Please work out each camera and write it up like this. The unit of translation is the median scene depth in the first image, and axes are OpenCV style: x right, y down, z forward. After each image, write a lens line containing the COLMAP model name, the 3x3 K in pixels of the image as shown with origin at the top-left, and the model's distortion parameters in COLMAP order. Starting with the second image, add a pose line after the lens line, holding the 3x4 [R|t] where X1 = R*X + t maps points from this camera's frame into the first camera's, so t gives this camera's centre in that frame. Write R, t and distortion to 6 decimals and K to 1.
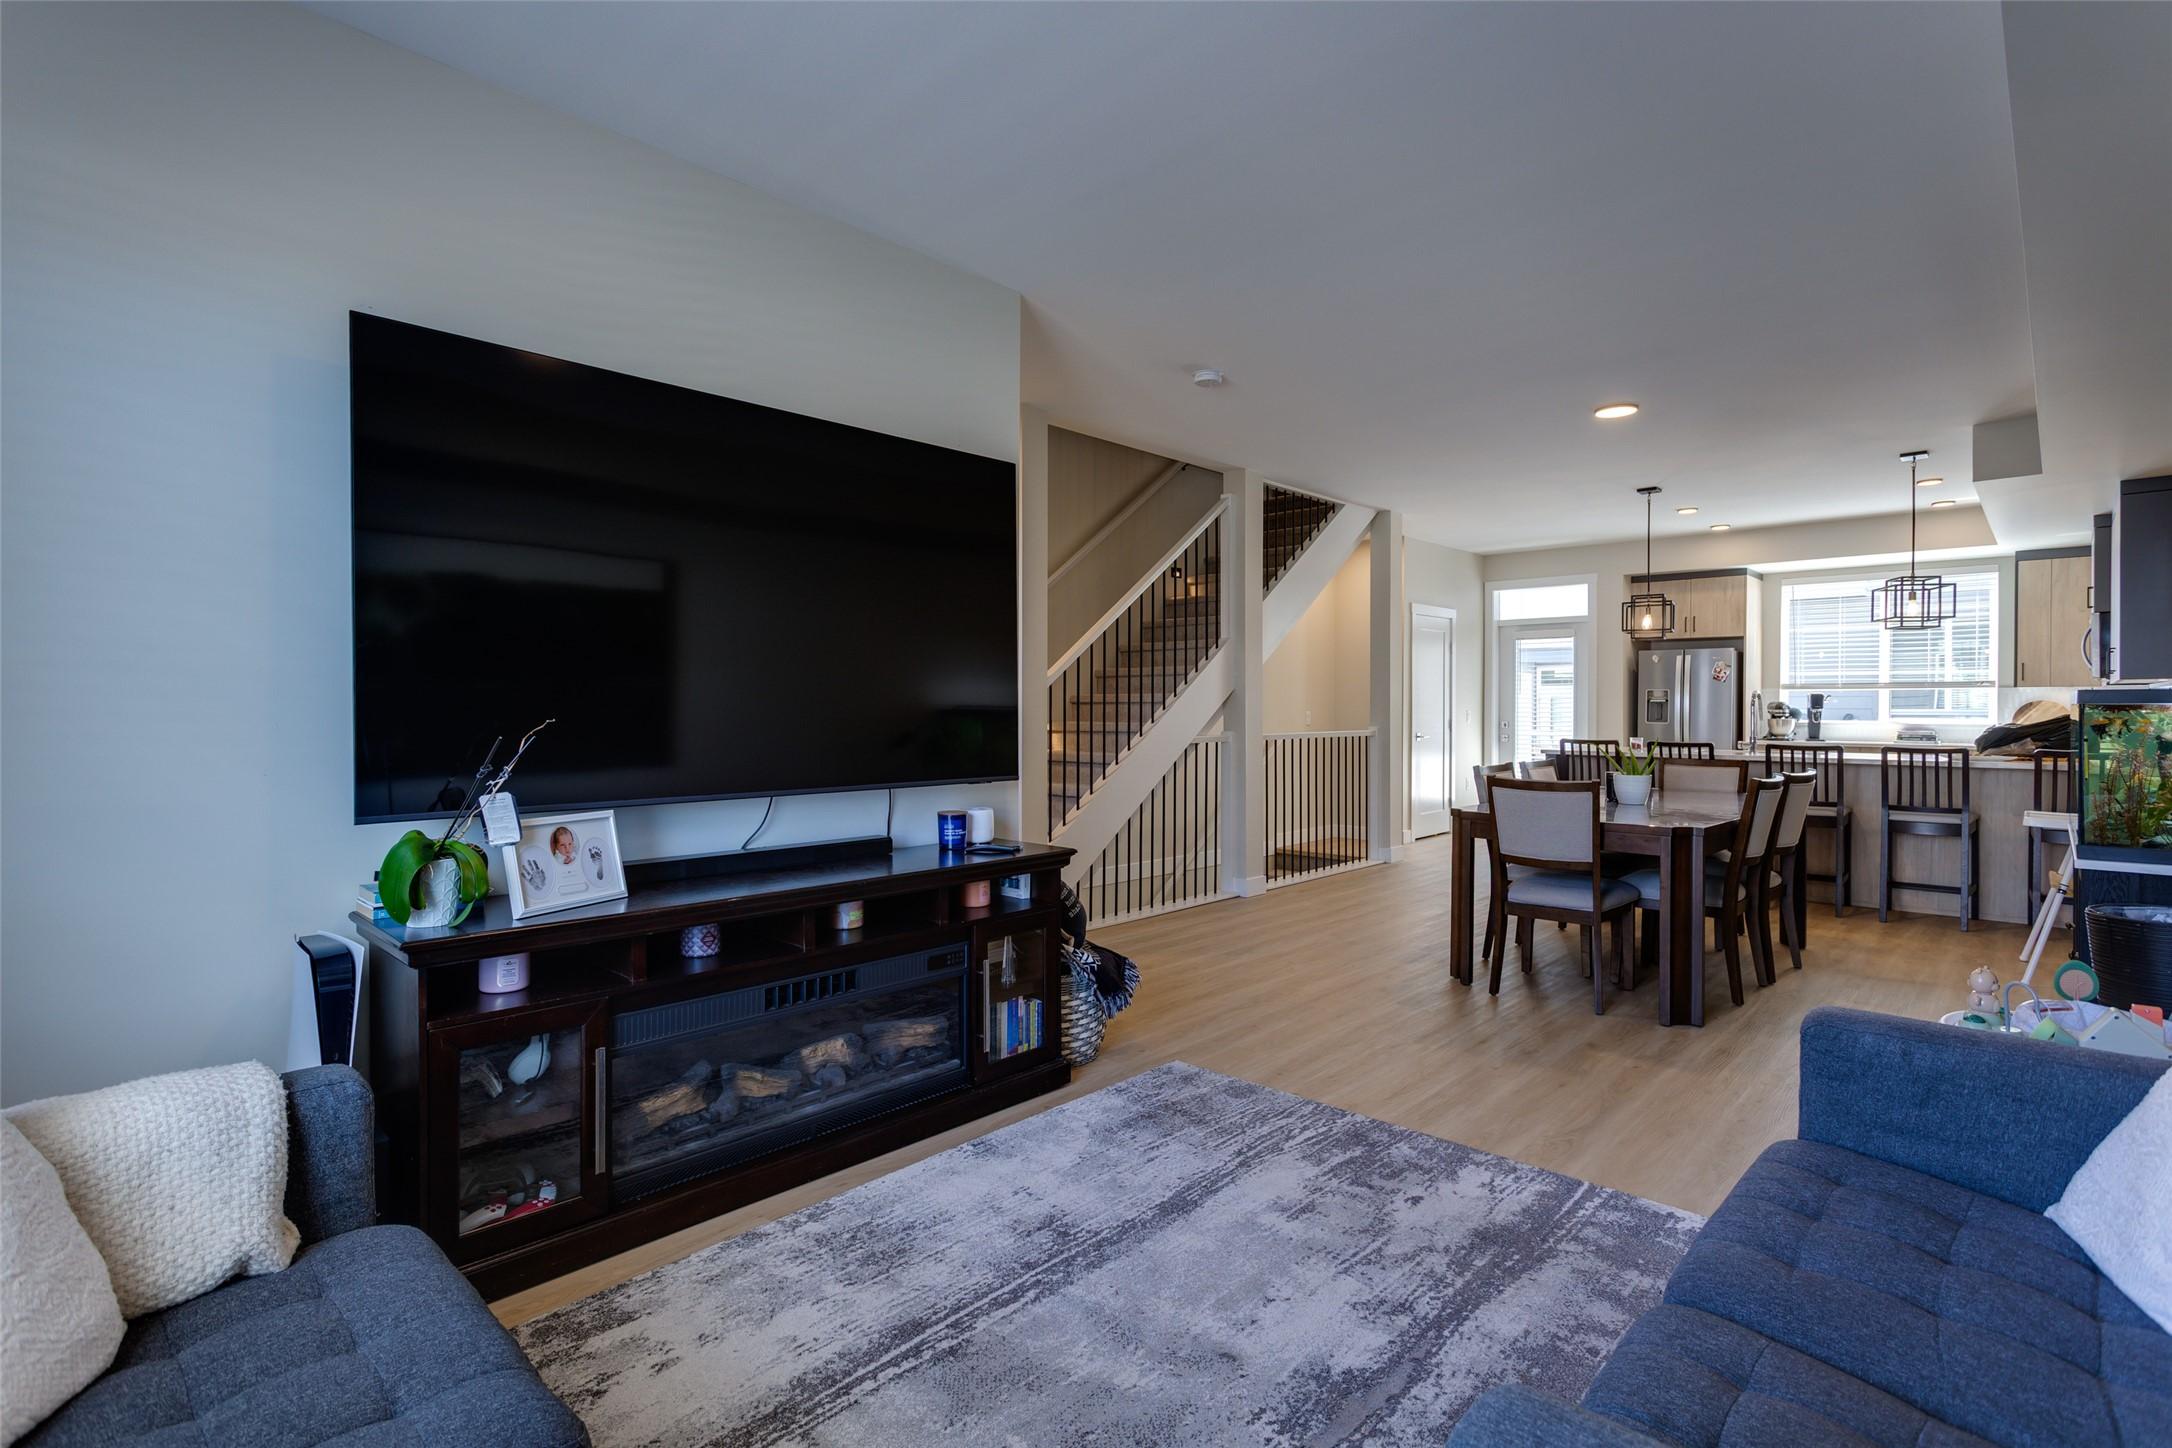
lens RADIAL K [[1039.9, 0, 1066.4], [0, 1039.9, 713.7], [0, 0, 1]] dist [-0.001010, 0.001839]
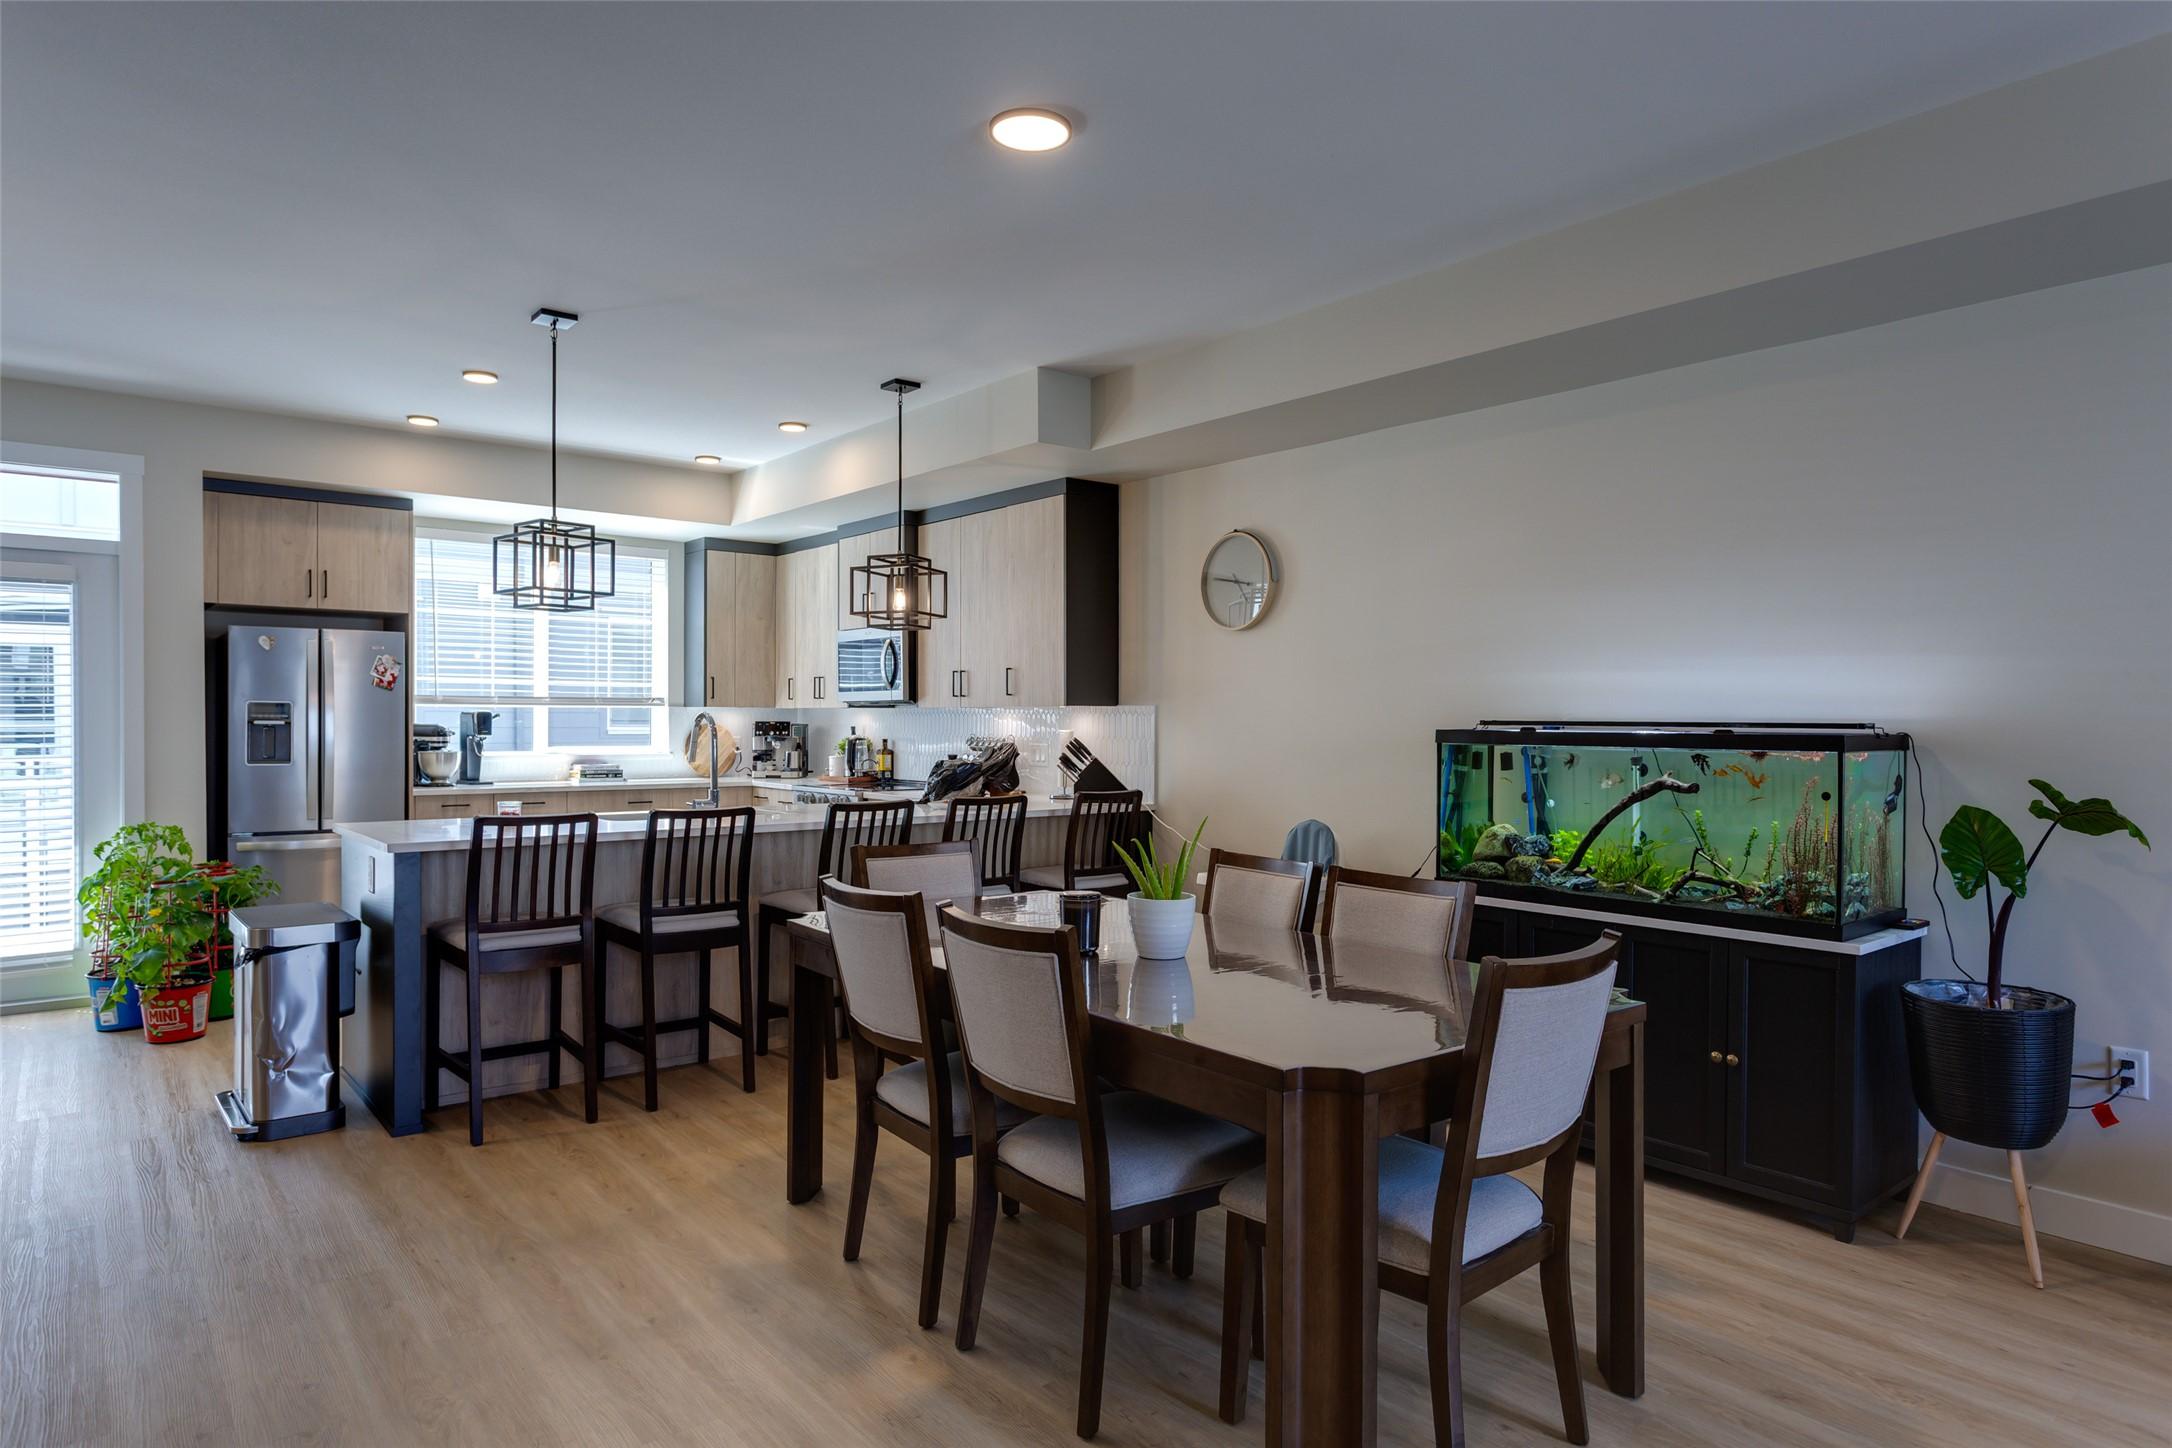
lens RADIAL K [[1269.3, 0, 1064.1], [0, 1269.3, 734.9], [0, 0, 1]] dist [0.000883, -0.001731]
pose [[0.134505, -0.010723, 0.990855, -0.023195], [0.003716, 0.999940, 0.010317, -0.016648], [-0.990906, 0.002295, 0.134537, 0.763462]]
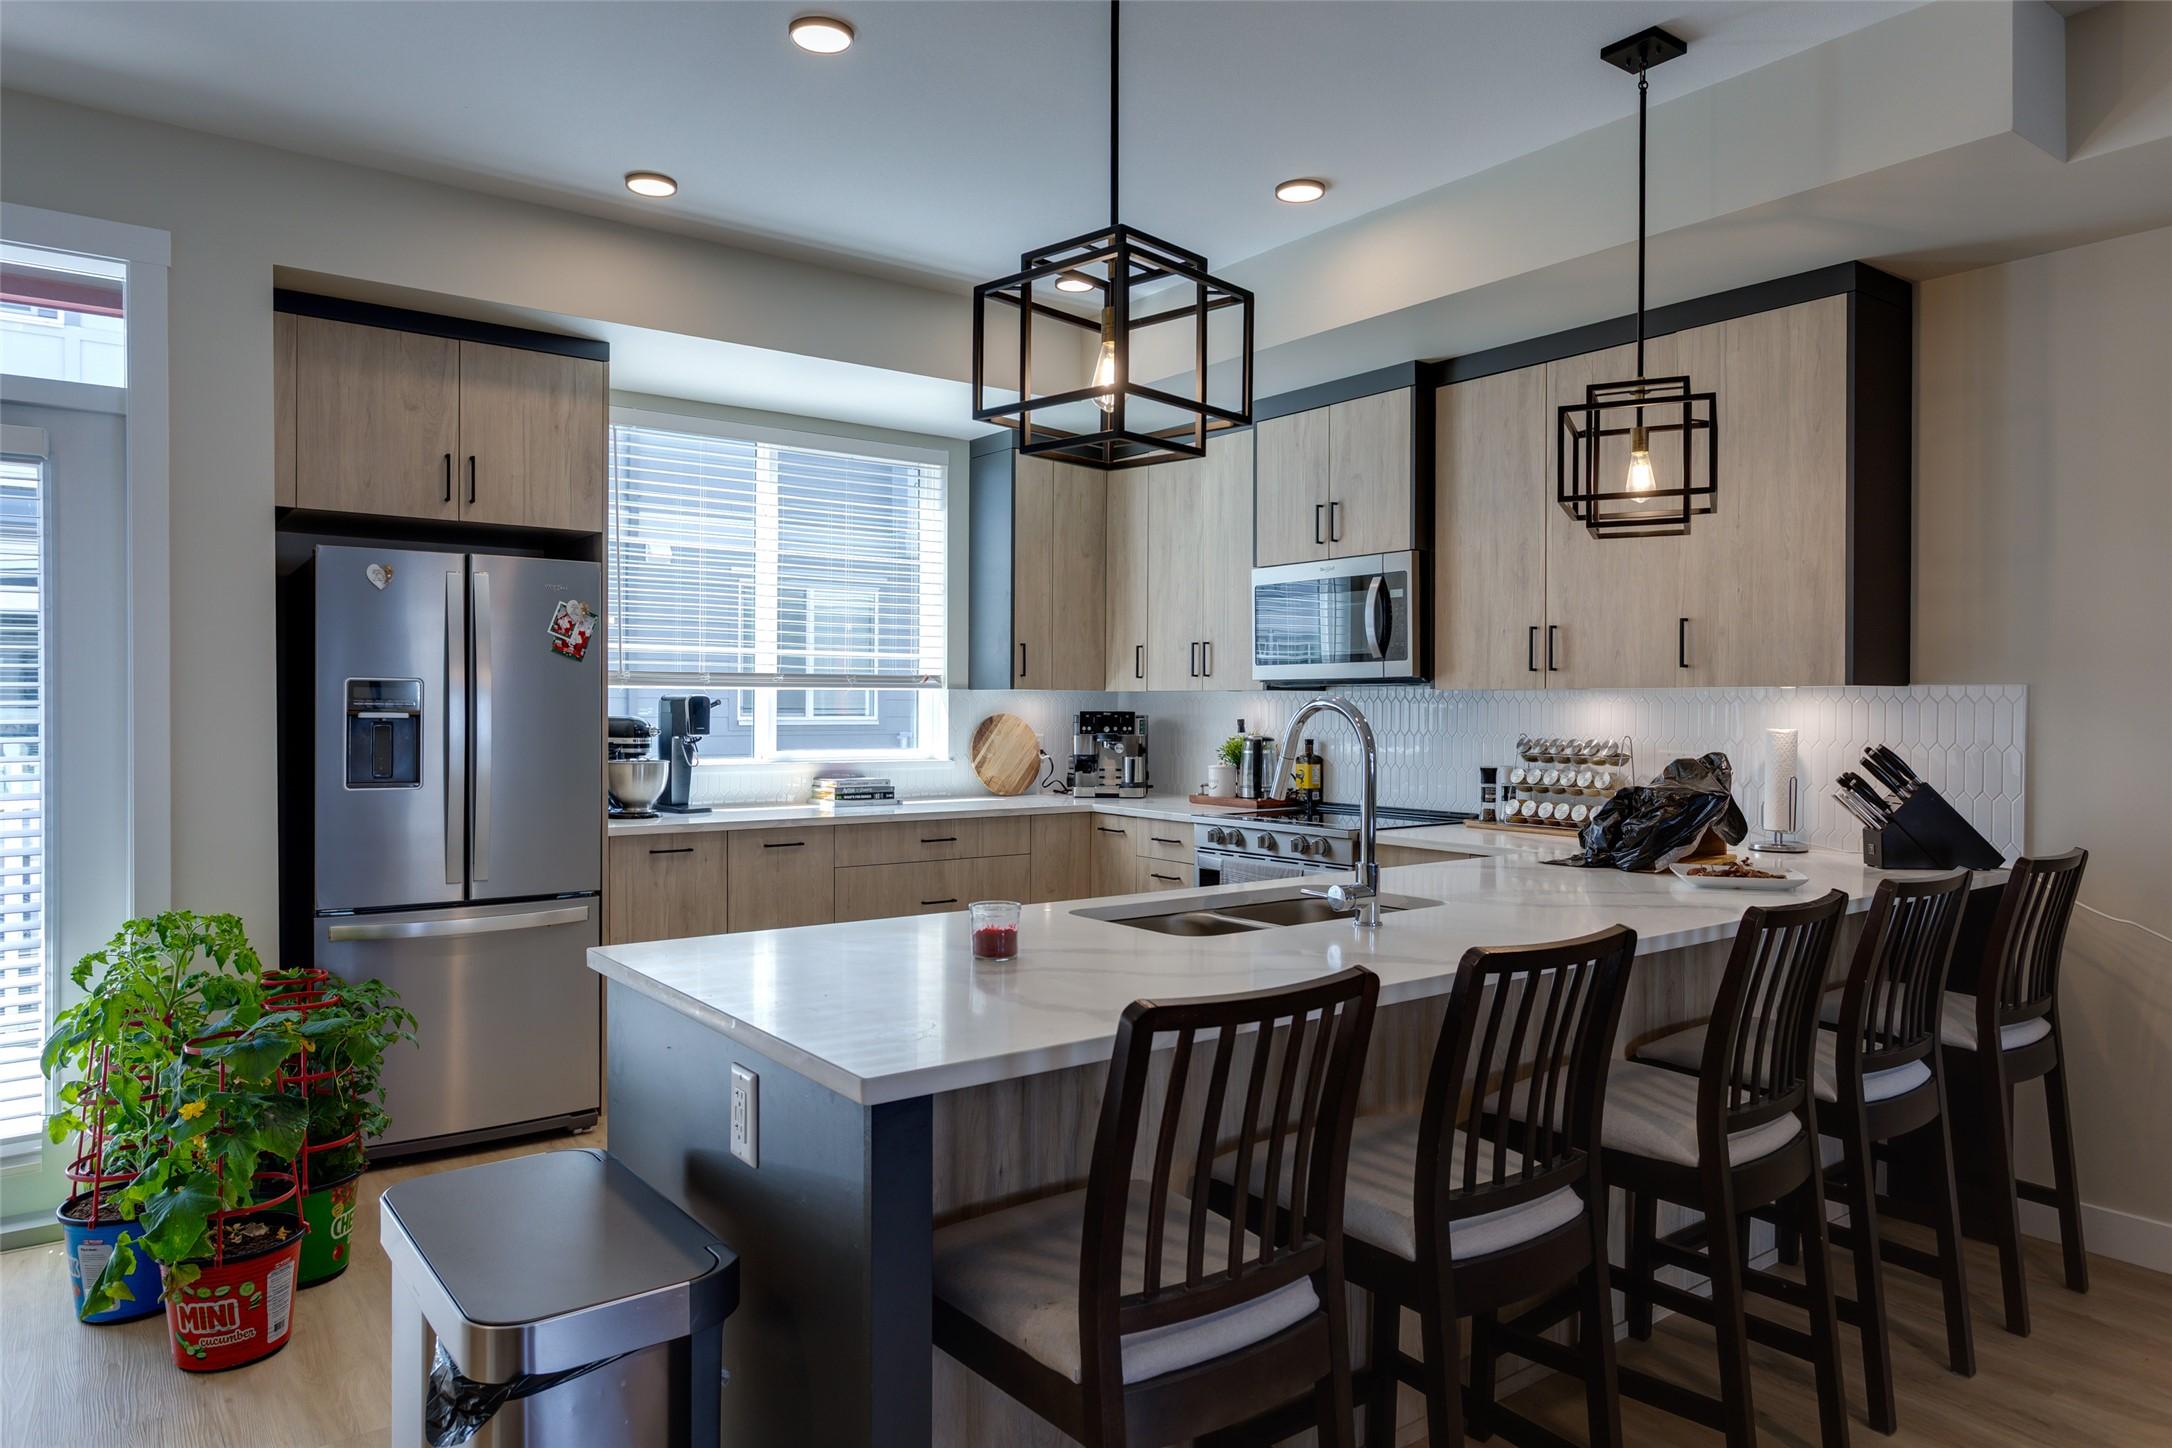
lens RADIAL K [[1357.3, 0, 1092.9], [0, 1357.3, 719.4], [0, 0, 1]] dist [-0.009413, 0.008065]
pose [[0.162905, -0.009126, 0.986599, 0.316972], [0.003582, 0.999956, 0.008658, -0.020644], [-0.986635, 0.002123, 0.162931, 1.088344]]
